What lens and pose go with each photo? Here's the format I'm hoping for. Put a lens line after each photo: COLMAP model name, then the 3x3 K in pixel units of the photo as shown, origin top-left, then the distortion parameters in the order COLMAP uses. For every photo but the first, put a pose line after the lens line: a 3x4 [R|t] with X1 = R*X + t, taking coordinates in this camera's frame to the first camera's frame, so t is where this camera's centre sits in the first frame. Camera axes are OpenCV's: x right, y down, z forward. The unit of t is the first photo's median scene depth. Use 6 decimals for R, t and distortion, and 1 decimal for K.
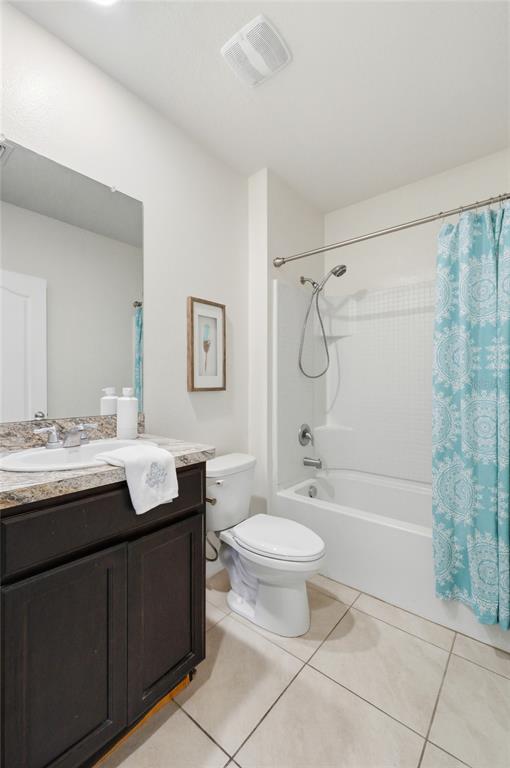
lens RADIAL K [[322.8, 0, 237.8], [0, 322.8, 381.4], [0, 0, 1]] dist [0.000480, 0.000235]
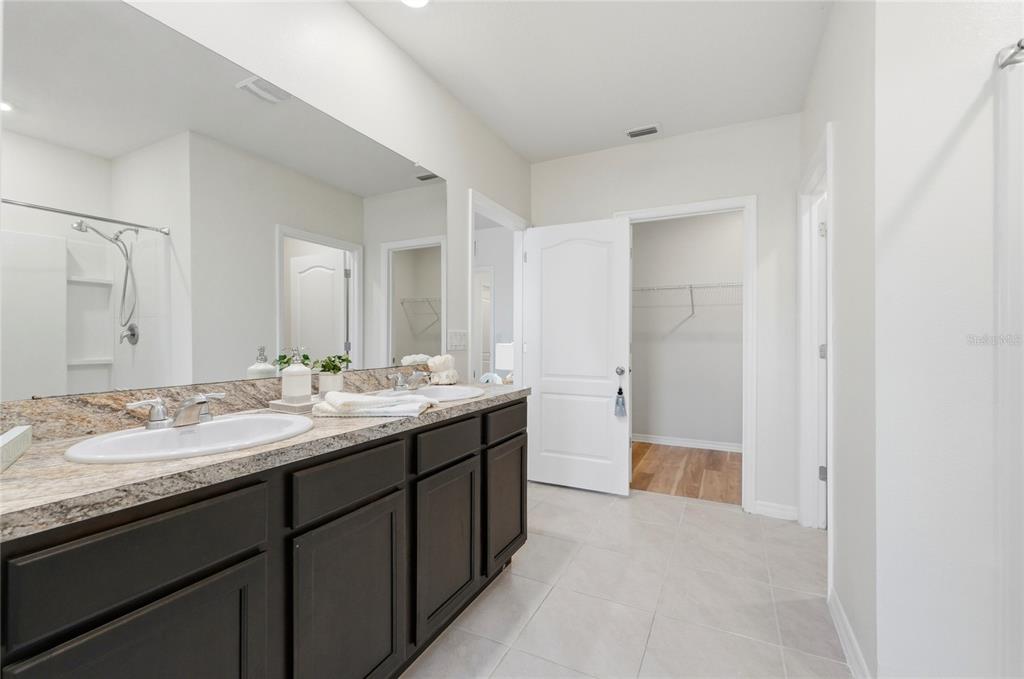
lens RADIAL K [[430.4, 0, 510.9], [0, 430.4, 335.2], [0, 0, 1]] dist [0.000480, 0.000235]
pose [[0.963404, 0.010232, 0.267857, -0.093327], [-0.010264, 0.999947, -0.001279, -0.001092], [-0.267856, -0.001517, 0.963458, -0.104709]]
